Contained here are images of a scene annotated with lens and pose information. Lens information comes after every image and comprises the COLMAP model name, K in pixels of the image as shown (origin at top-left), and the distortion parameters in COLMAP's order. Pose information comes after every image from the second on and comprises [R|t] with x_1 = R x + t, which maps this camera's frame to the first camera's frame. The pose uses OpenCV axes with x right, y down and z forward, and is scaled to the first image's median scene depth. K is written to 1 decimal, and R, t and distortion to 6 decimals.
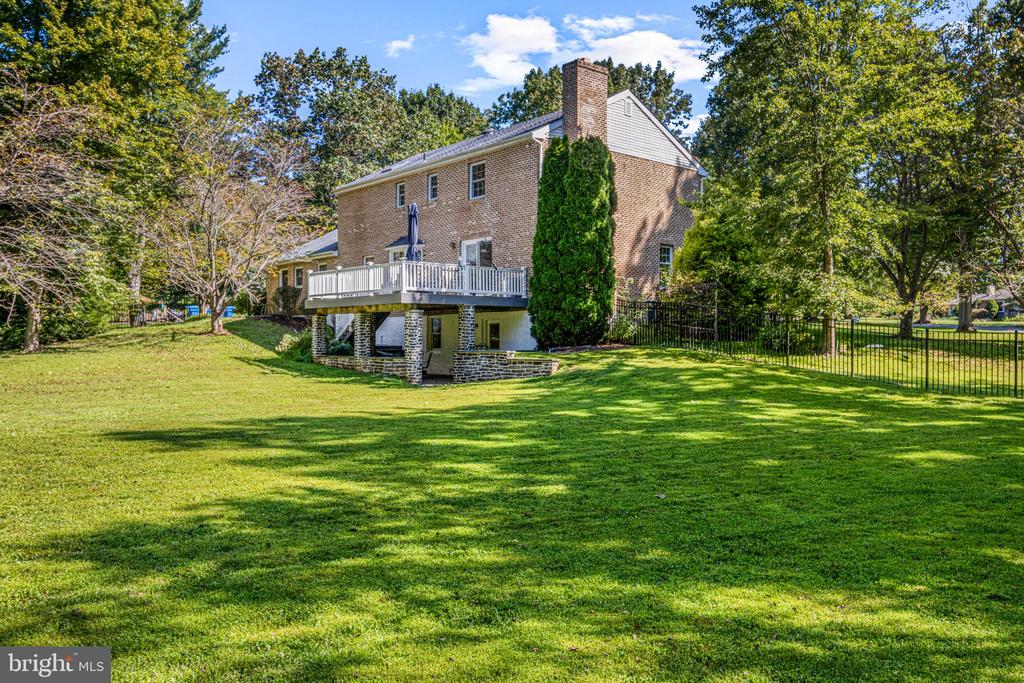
lens RADIAL K [[837.4, 0, 512.0], [0, 837.4, 341.5], [0, 0, 1]] dist [0.004371, 0.005809]
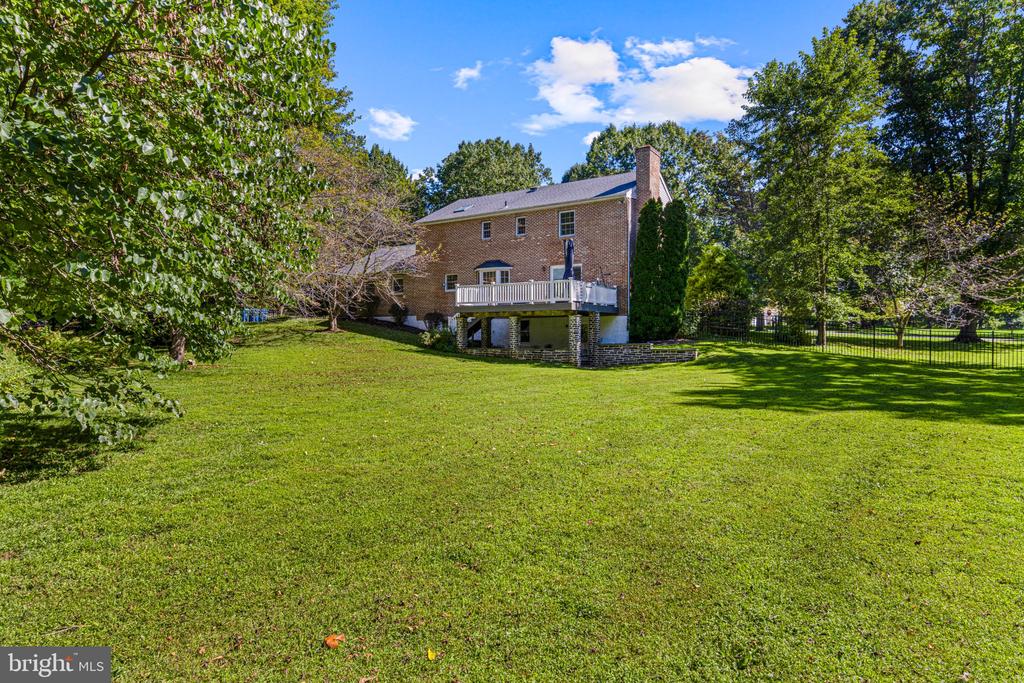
lens RADIAL K [[599.2, 0, 512.0], [0, 599.2, 341.5], [0, 0, 1]] dist [0.002111, 0.000162]
pose [[0.958758, -0.000254, 0.284223, -0.547436], [-0.001610, 0.999979, 0.006324, 0.001244], [-0.284219, -0.006521, 0.958737, 0.069997]]
